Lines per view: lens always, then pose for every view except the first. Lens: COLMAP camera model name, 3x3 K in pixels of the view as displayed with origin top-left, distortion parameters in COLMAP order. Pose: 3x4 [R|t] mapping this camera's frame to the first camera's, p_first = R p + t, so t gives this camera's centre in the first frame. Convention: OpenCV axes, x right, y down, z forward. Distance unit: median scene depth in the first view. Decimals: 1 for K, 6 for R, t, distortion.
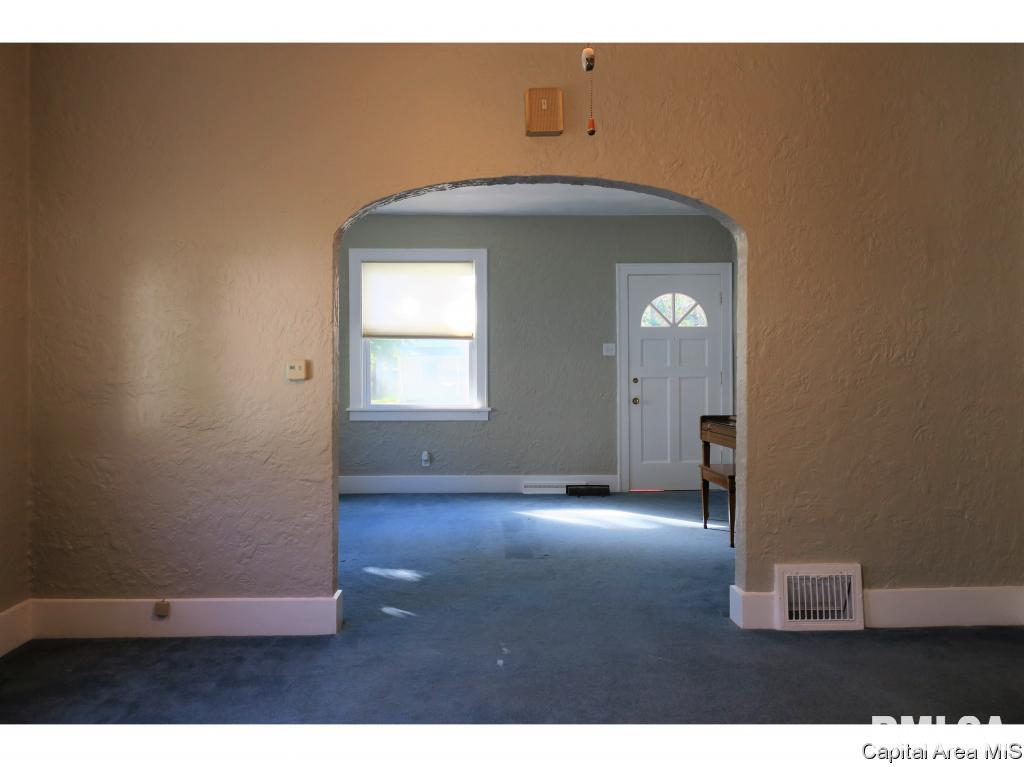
lens RADIAL K [[802.1, 0, 513.6], [0, 802.1, 385.5], [0, 0, 1]] dist [-0.000491, -0.000798]
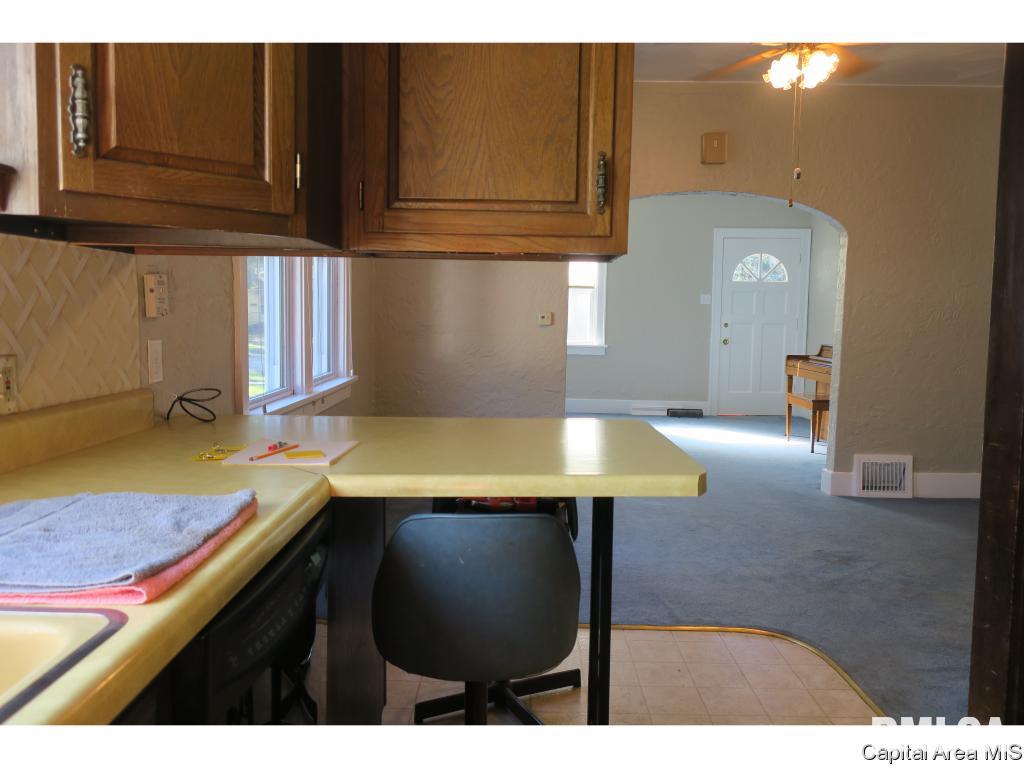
lens RADIAL K [[802.1, 0, 513.6], [0, 802.1, 386.0], [0, 0, 1]] dist [-0.000491, -0.000798]
pose [[0.998756, 0.024565, -0.043403, -0.157195], [-0.020963, 0.996447, 0.081576, -0.009193], [0.045253, -0.080565, 0.995722, -0.324091]]
